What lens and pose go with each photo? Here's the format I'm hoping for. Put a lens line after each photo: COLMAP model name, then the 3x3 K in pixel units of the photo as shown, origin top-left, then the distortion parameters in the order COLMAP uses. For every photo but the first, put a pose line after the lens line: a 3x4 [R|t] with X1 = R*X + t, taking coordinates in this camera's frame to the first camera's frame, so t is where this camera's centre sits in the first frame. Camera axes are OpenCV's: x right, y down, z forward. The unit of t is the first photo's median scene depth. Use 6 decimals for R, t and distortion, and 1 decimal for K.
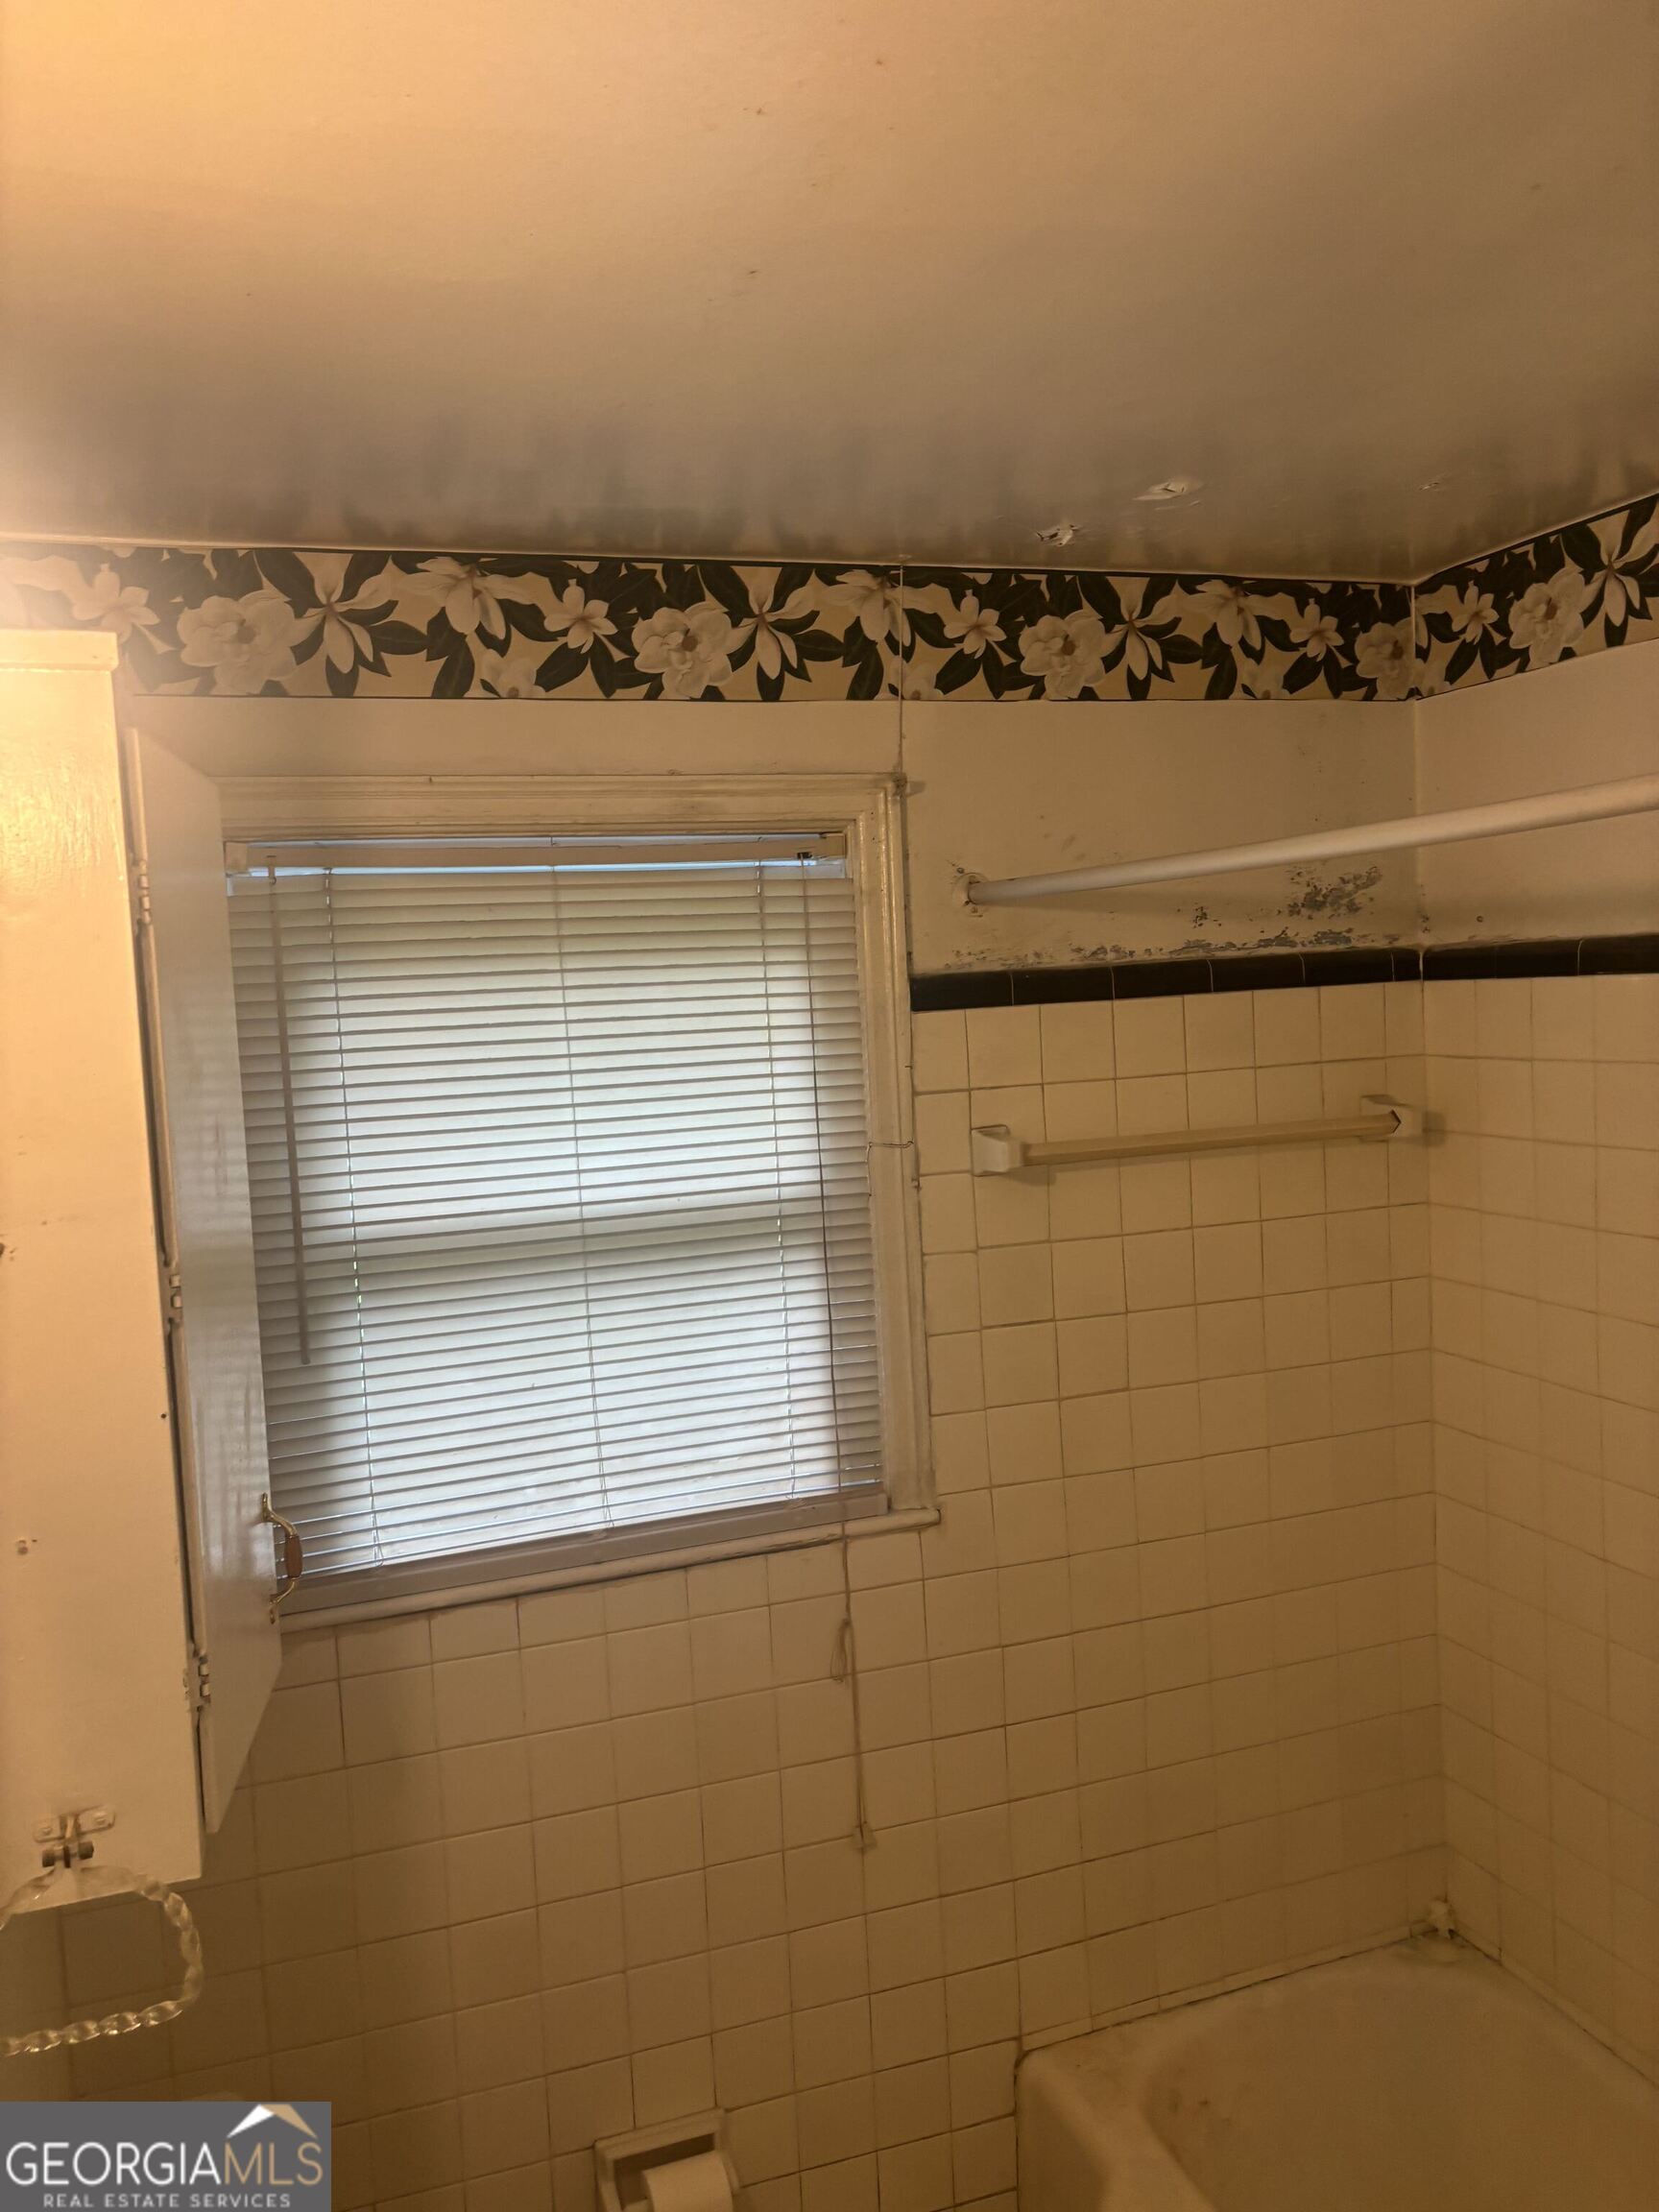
lens RADIAL K [[1717.6, 0, 774.3], [0, 1717.6, 1154.0], [0, 0, 1]] dist [0.054215, -0.065275]
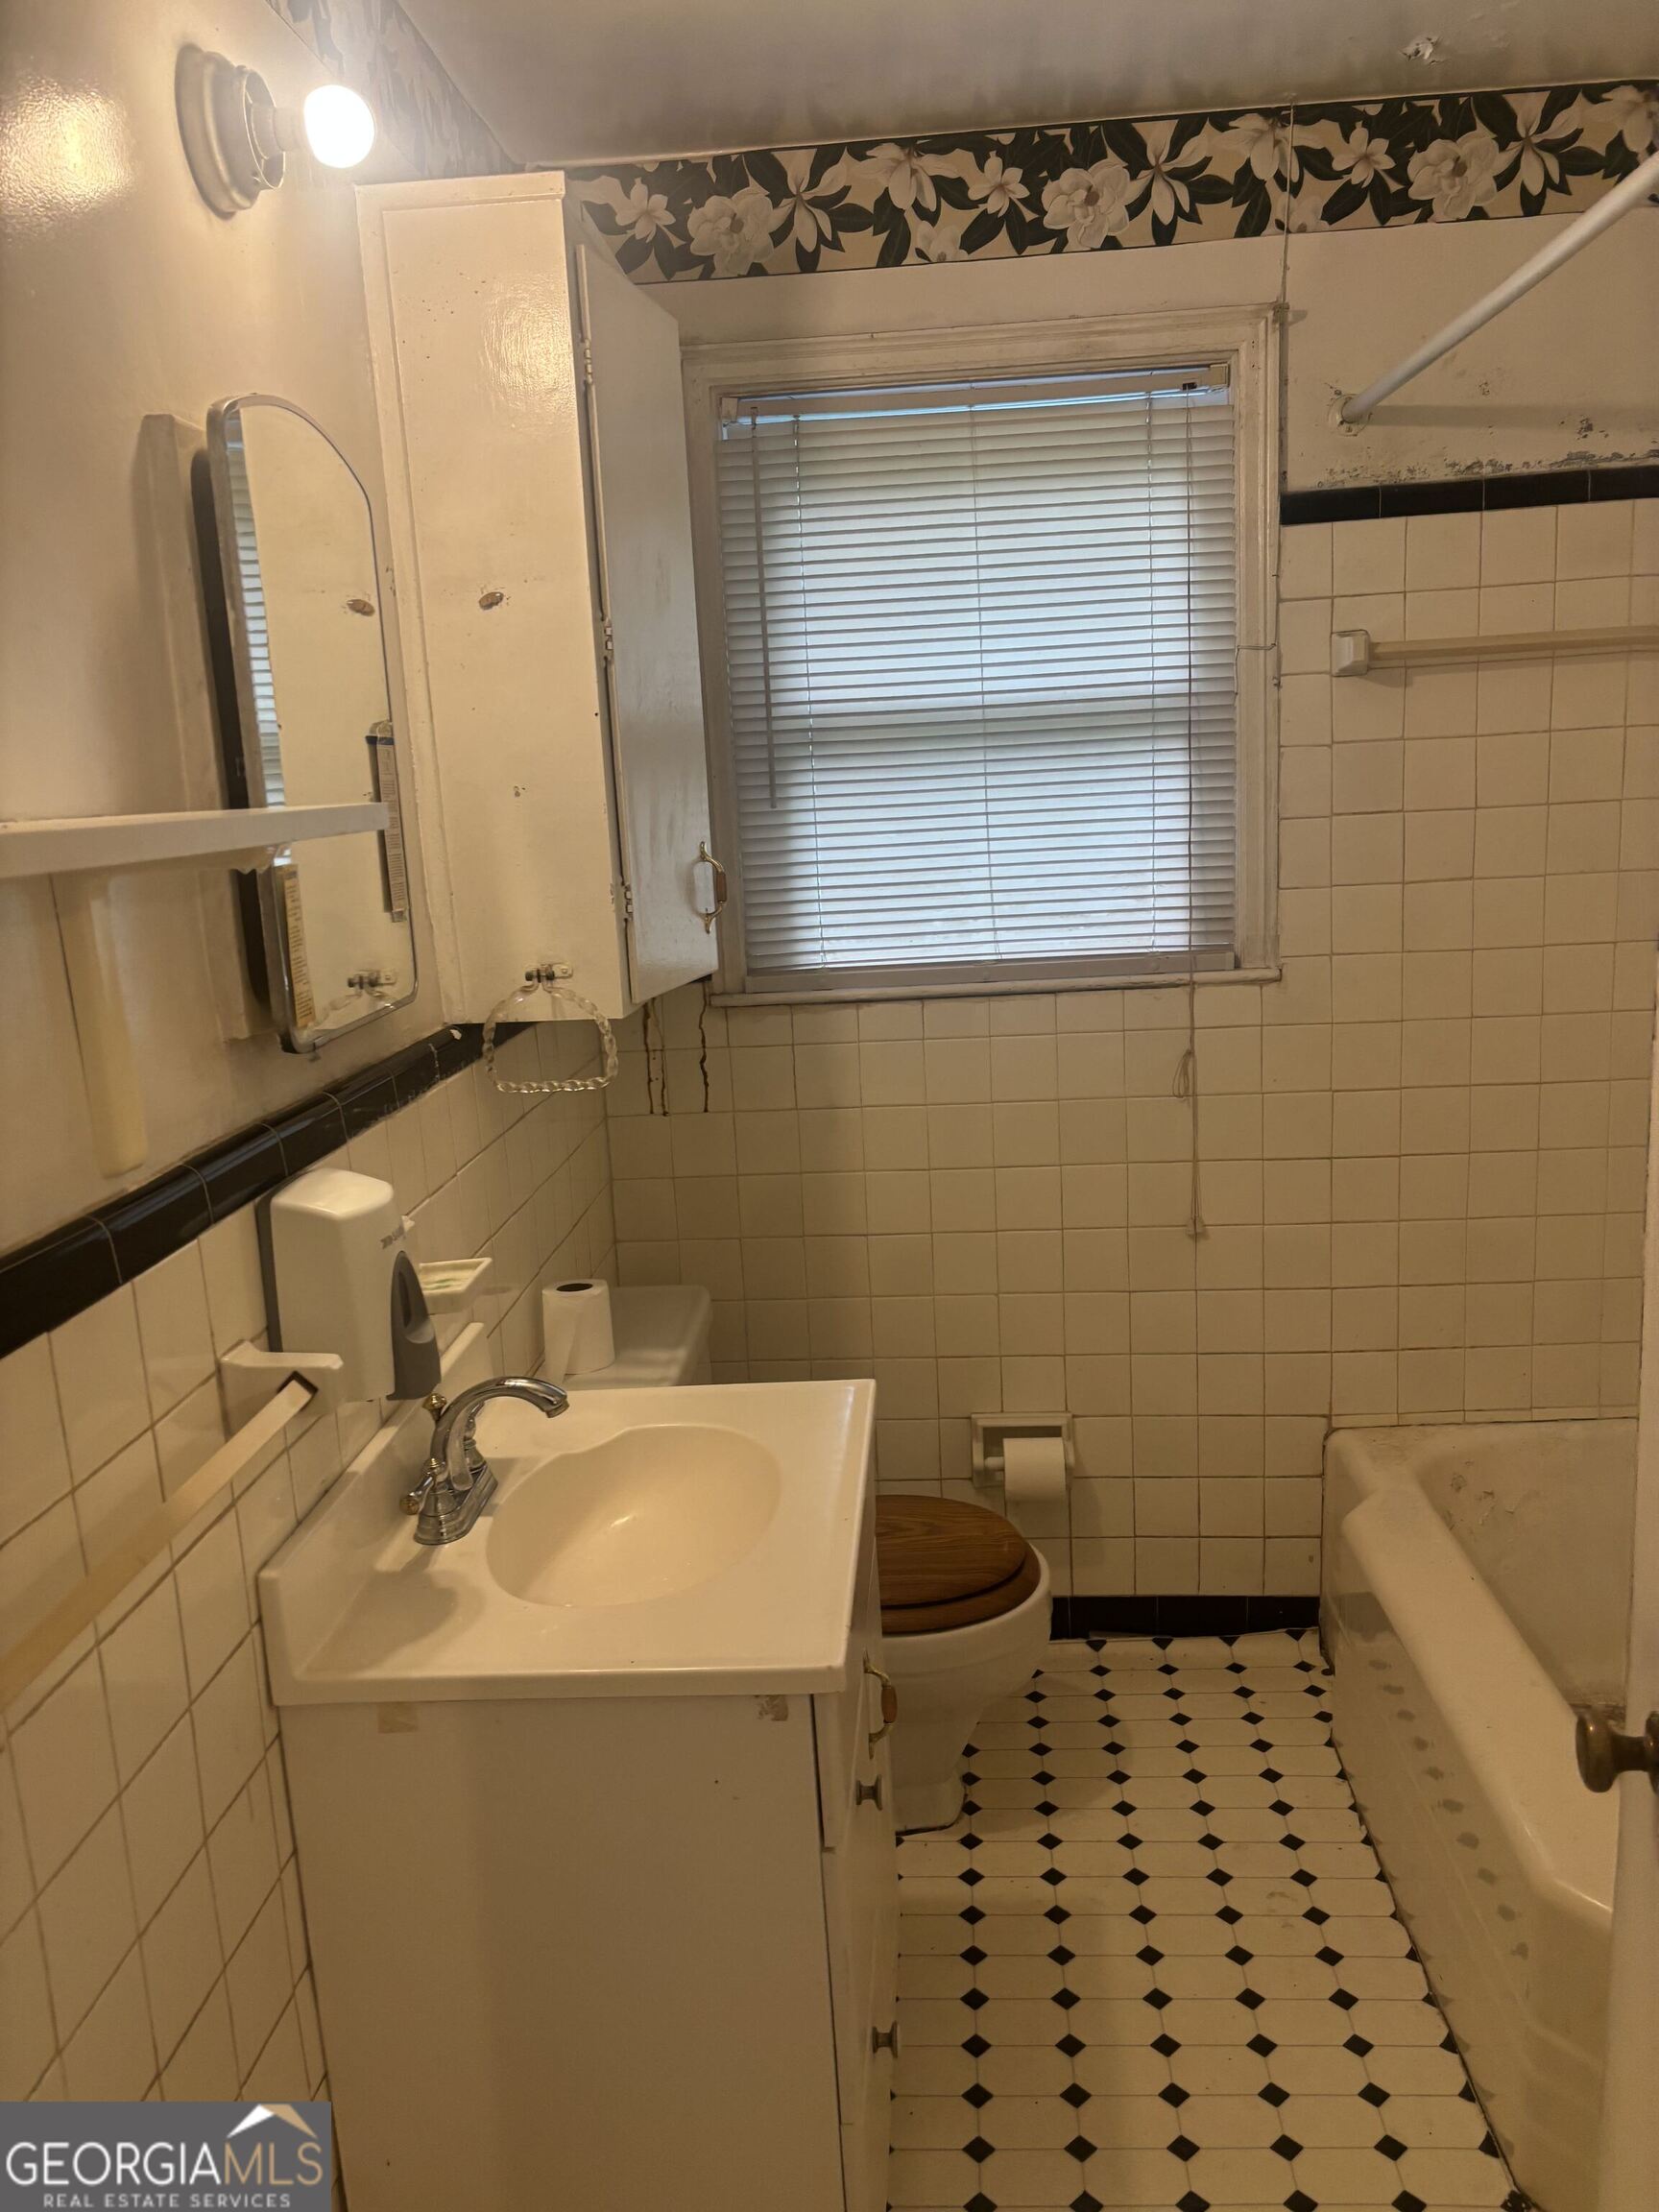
lens RADIAL K [[1717.6, 0, 817.3], [0, 1717.6, 1213.7], [0, 0, 1]] dist [0.054215, -0.065275]
pose [[0.924992, 0.087729, -0.369721, 0.268156], [-0.029206, 0.986519, 0.161017, 0.199228], [0.378863, -0.138142, 0.915085, -0.255061]]
